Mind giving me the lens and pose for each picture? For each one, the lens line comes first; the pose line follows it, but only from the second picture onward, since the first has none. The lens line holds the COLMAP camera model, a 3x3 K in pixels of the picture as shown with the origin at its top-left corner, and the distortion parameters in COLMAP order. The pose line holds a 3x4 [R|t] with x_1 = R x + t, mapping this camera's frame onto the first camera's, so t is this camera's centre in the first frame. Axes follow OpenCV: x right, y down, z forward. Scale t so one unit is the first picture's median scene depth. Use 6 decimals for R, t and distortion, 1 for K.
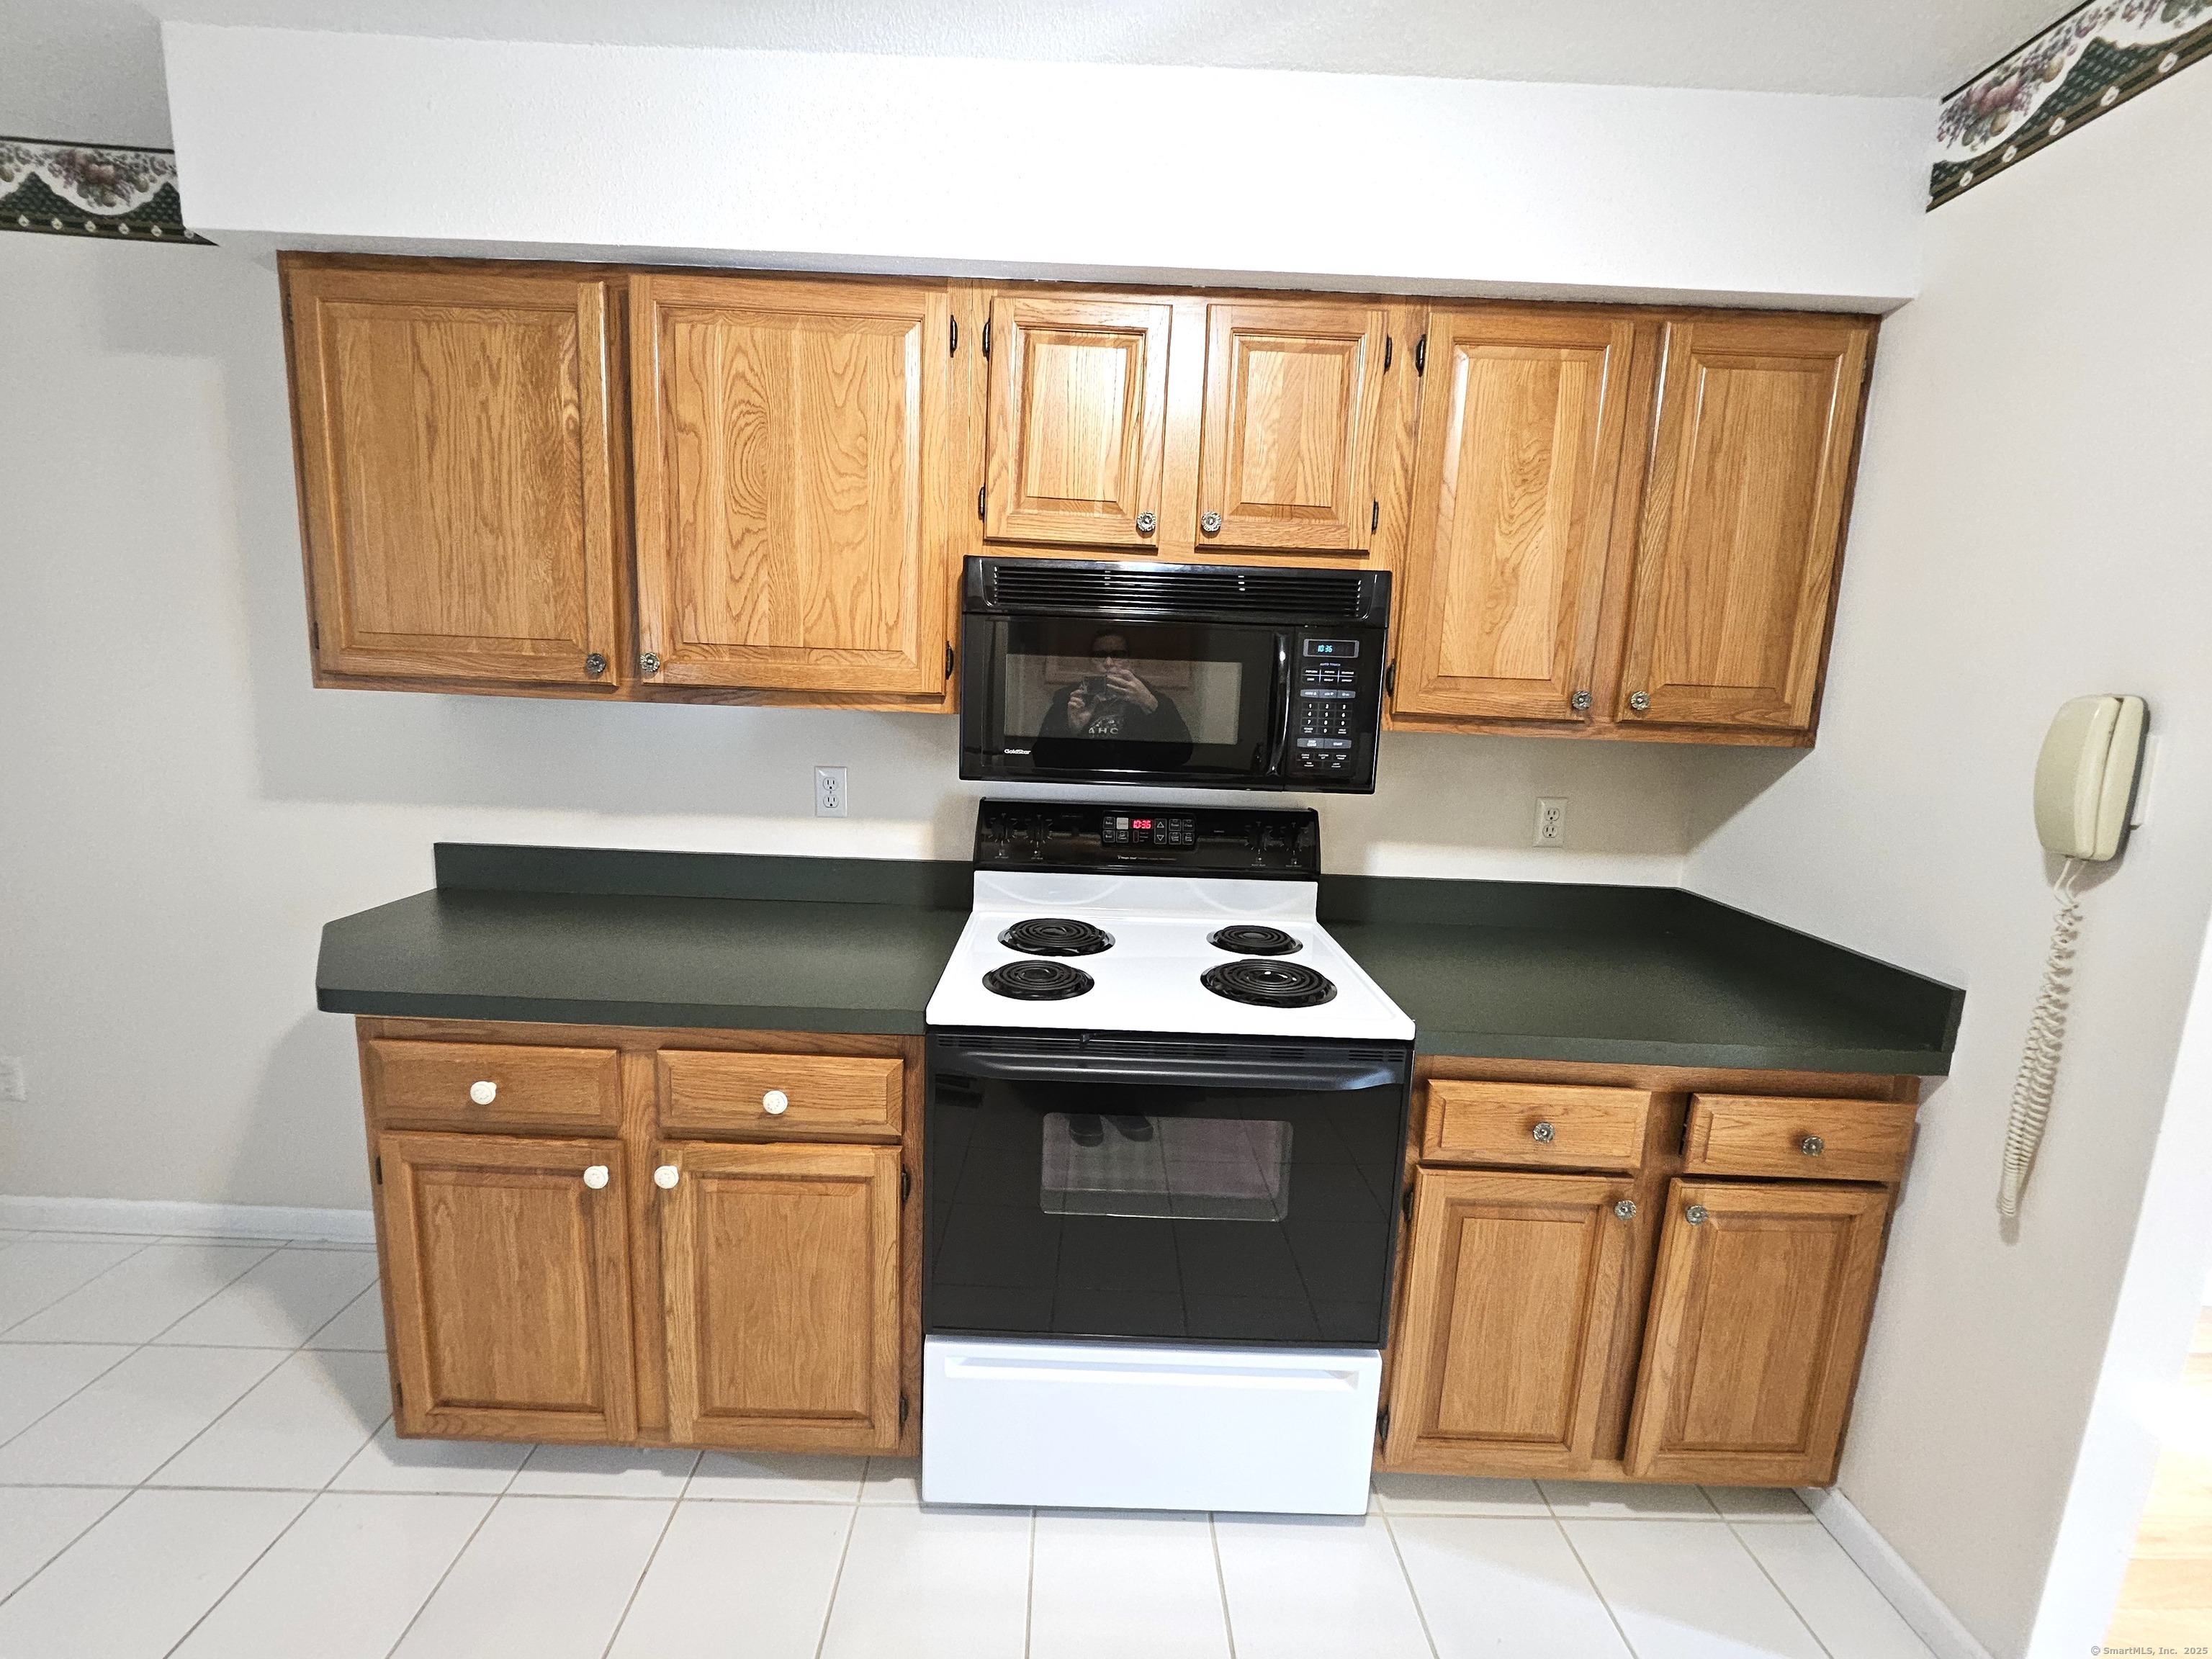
lens RADIAL K [[877.6, 0, 1092.2], [0, 877.6, 816.0], [0, 0, 1]] dist [-0.000336, -0.000136]
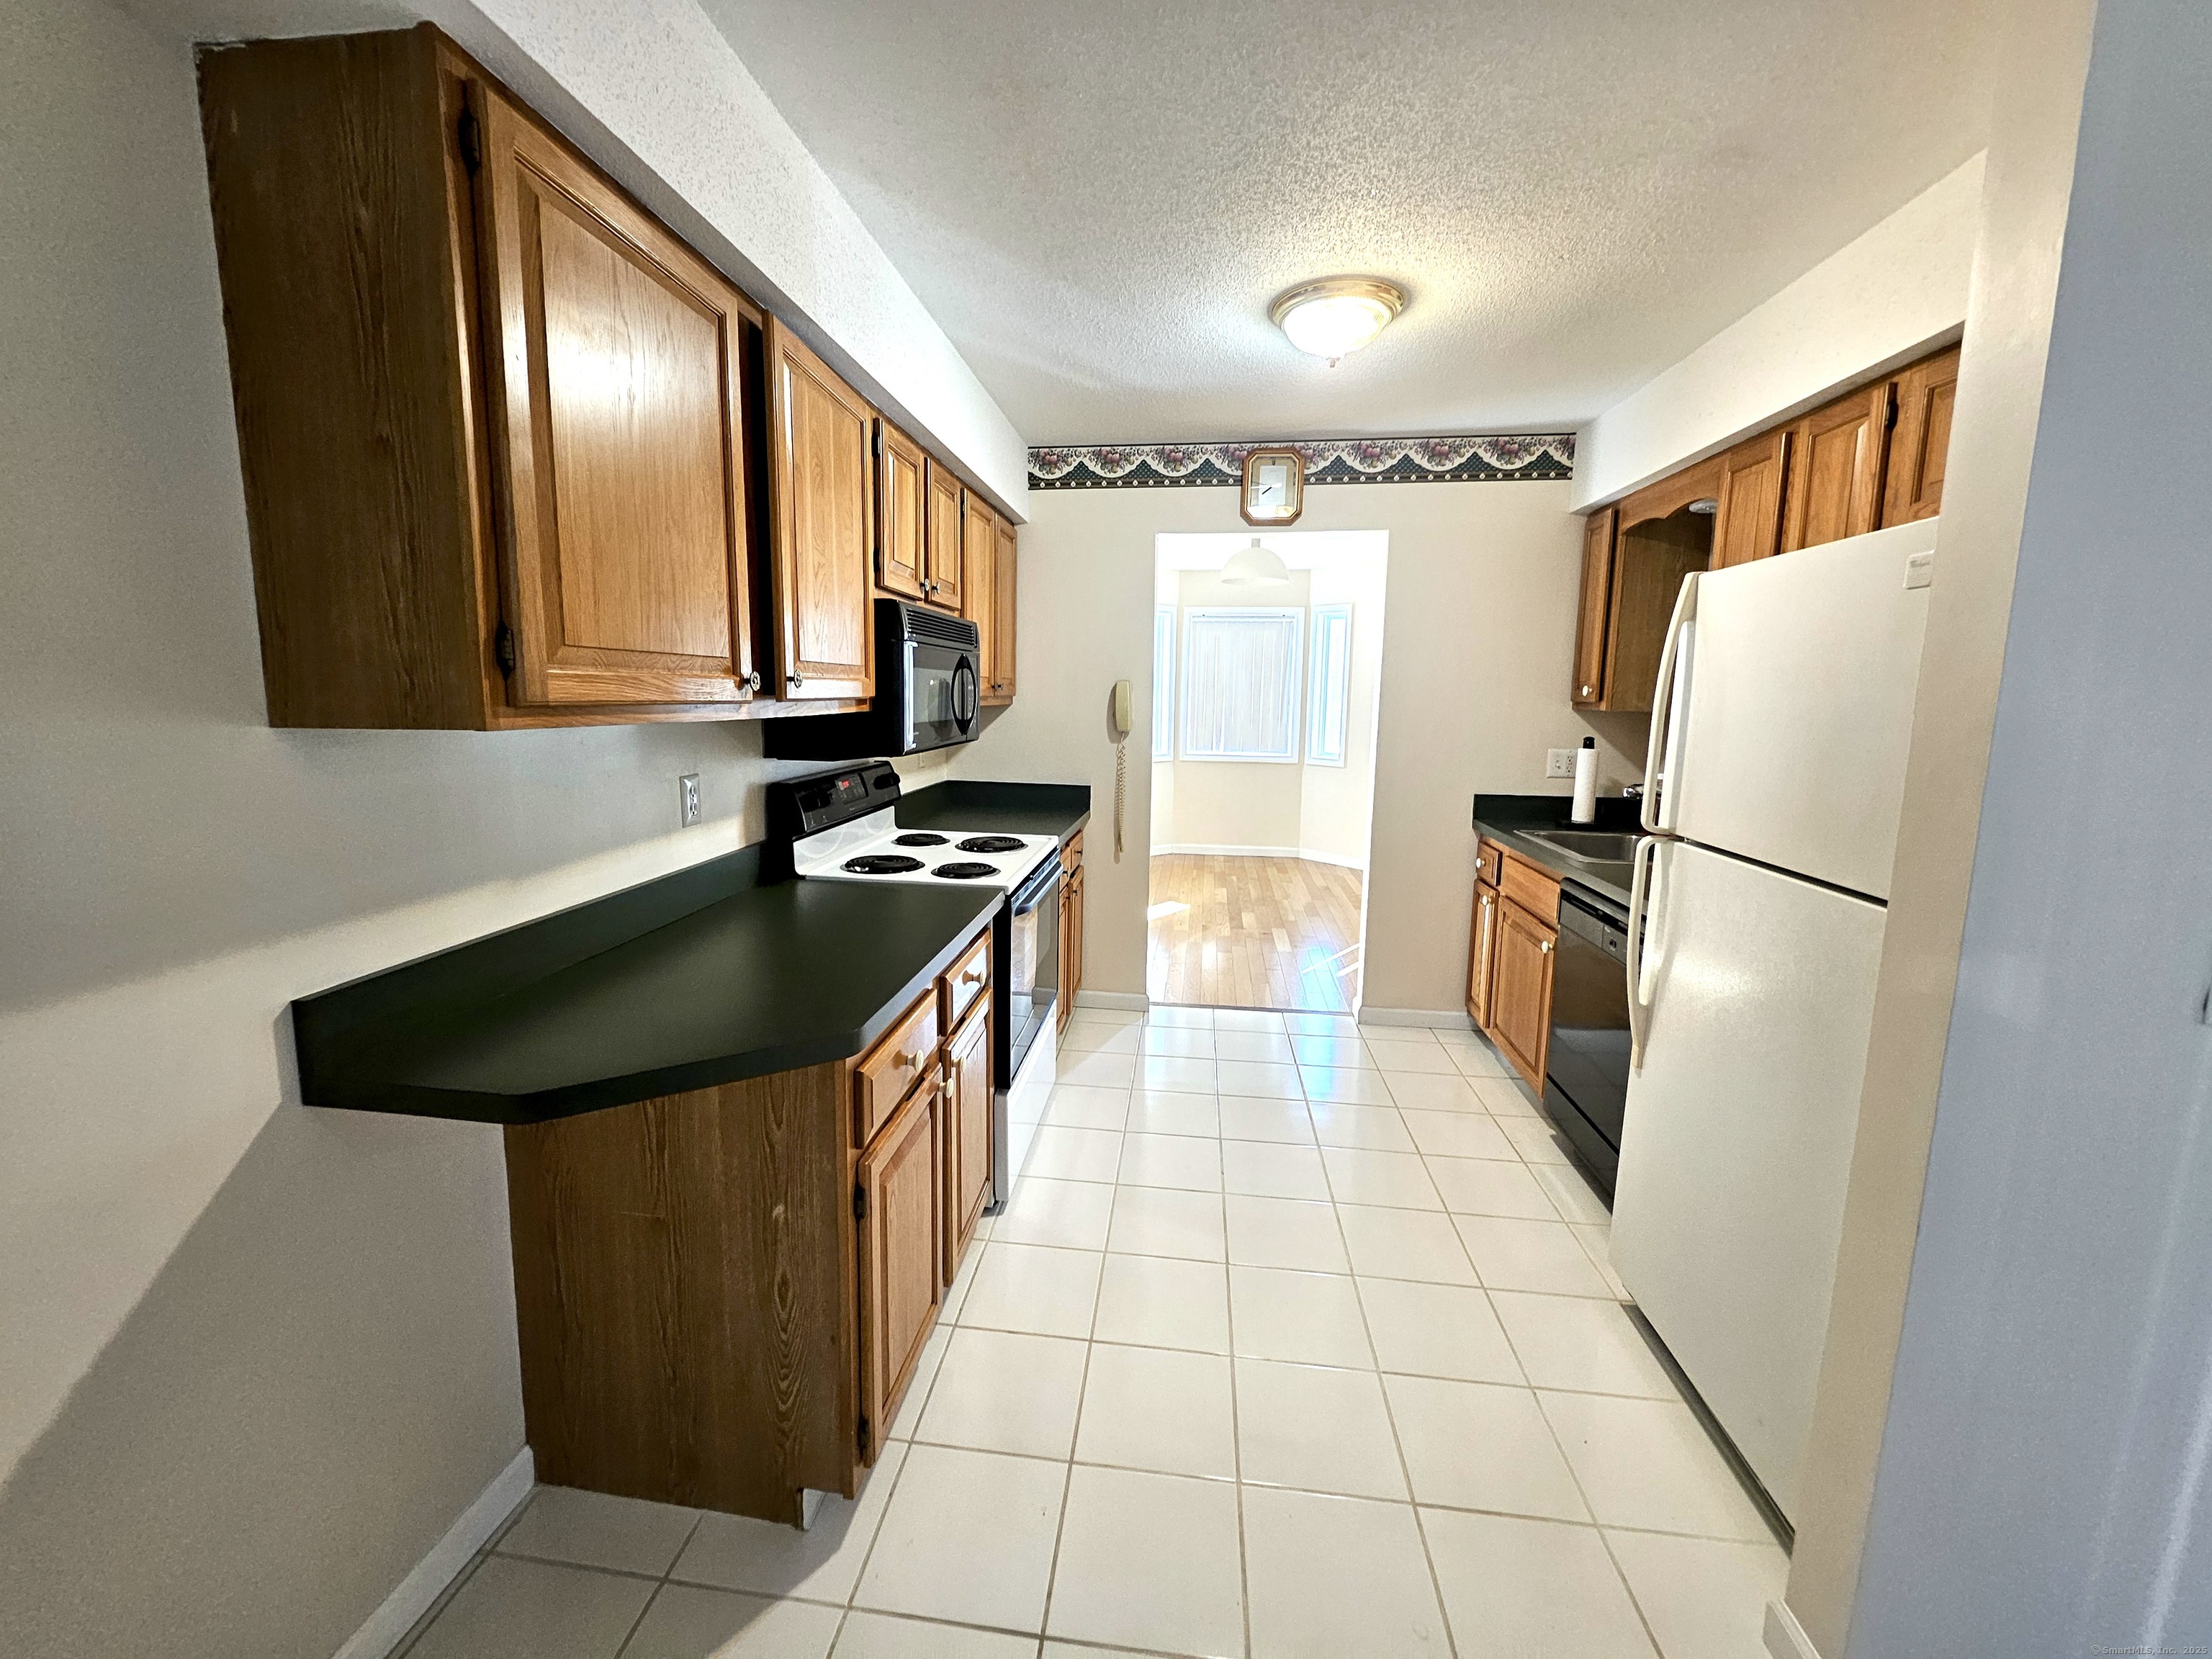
lens RADIAL K [[877.6, 0, 1092.2], [0, 877.6, 816.0], [0, 0, 1]] dist [-0.000336, -0.000136]
pose [[0.130535, -0.176749, 0.975562, -1.563525], [0.144040, 0.976922, 0.157722, -0.131401], [-0.980925, 0.119932, 0.152981, 0.509991]]
